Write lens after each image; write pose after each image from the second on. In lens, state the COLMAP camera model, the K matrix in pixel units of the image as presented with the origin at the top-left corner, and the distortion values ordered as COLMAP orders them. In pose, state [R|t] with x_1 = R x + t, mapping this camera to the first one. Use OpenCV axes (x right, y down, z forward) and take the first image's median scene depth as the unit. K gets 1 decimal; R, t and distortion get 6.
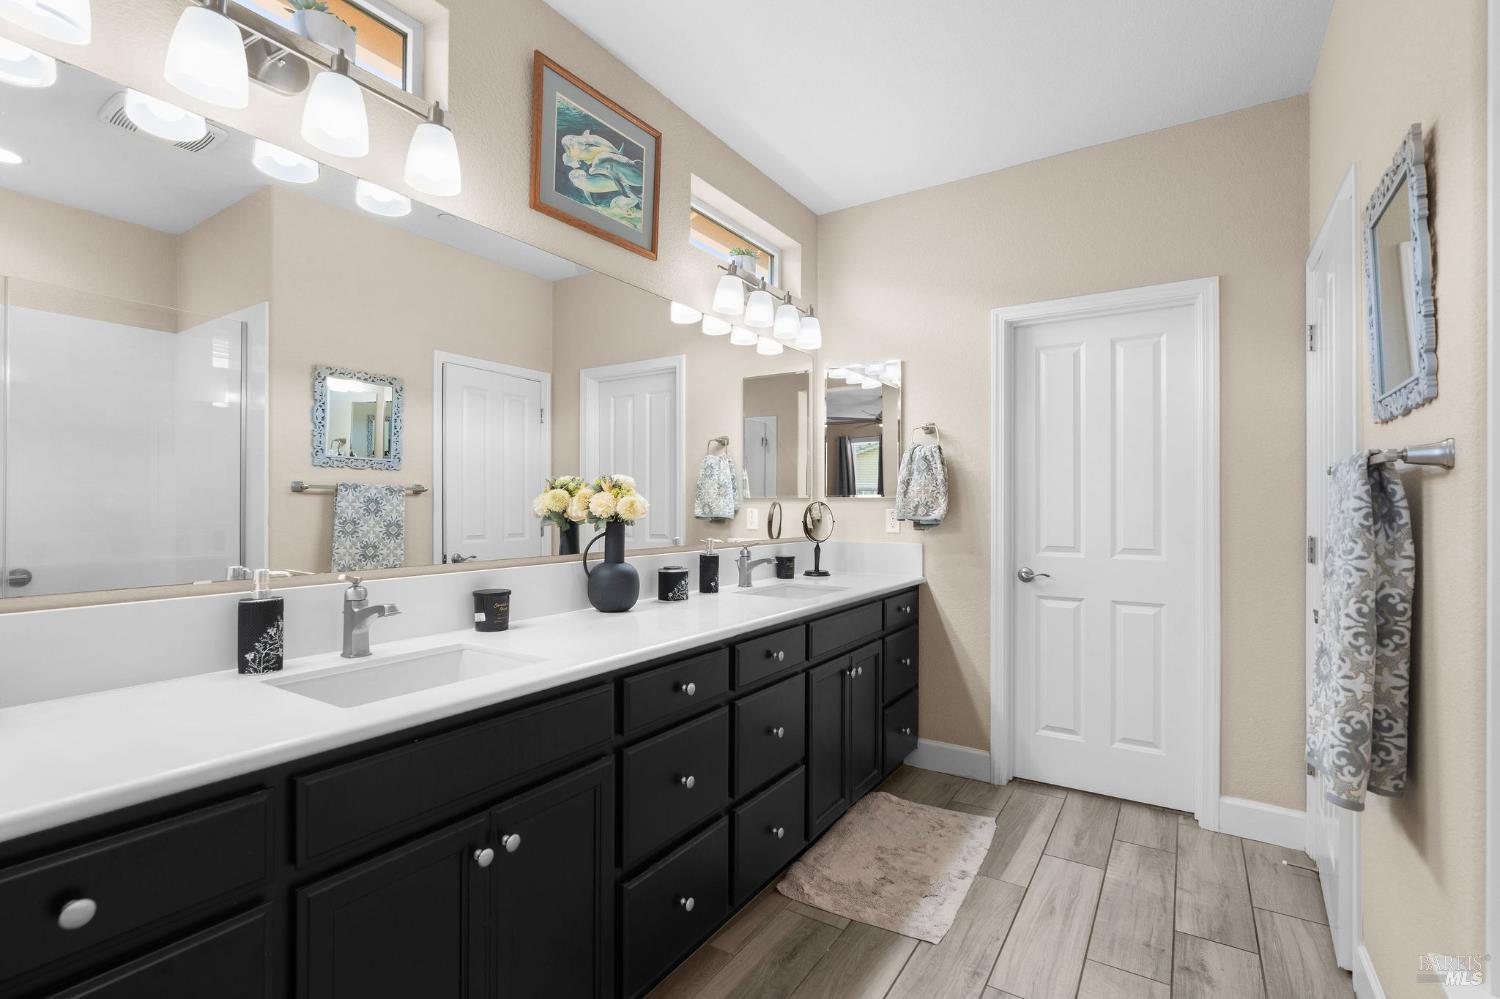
lens RADIAL K [[680.0, 0, 750.0], [0, 680.0, 499.5], [0, 0, 1]] dist [0.000043, 0.000364]
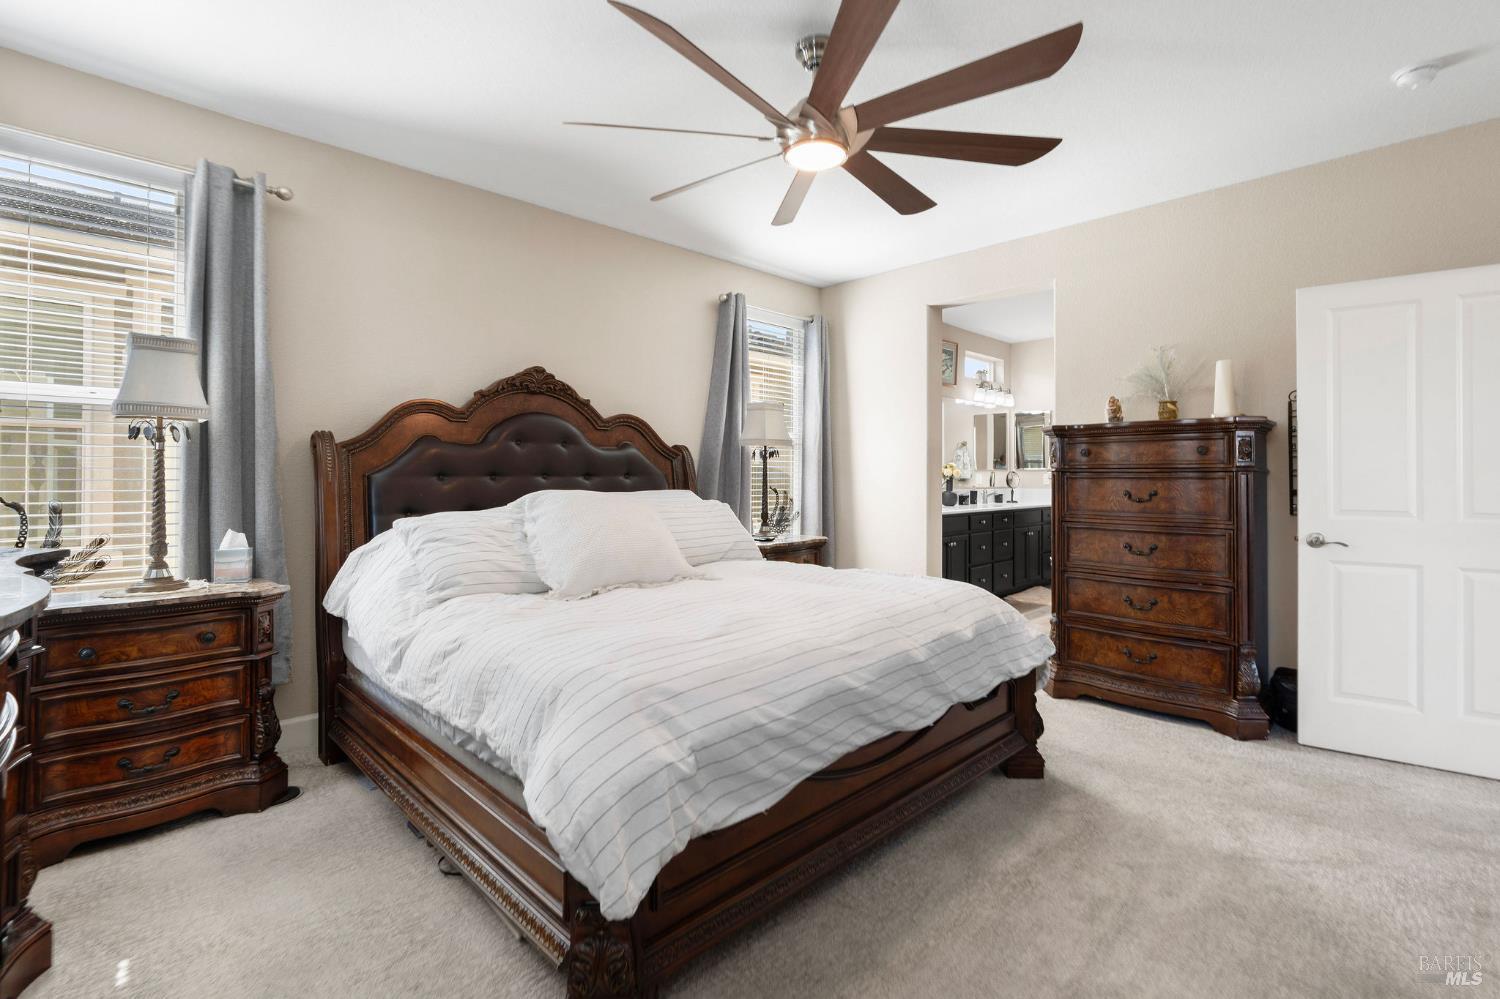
lens RADIAL K [[763.3, 0, 756.2], [0, 763.3, 480.7], [0, 0, 1]] dist [0.002325, 0.000594]
pose [[0.983315, -0.008182, -0.181725, -0.320451], [0.010196, 0.999896, 0.010153, 0.000929], [0.181623, -0.011836, 0.983297, -1.928988]]
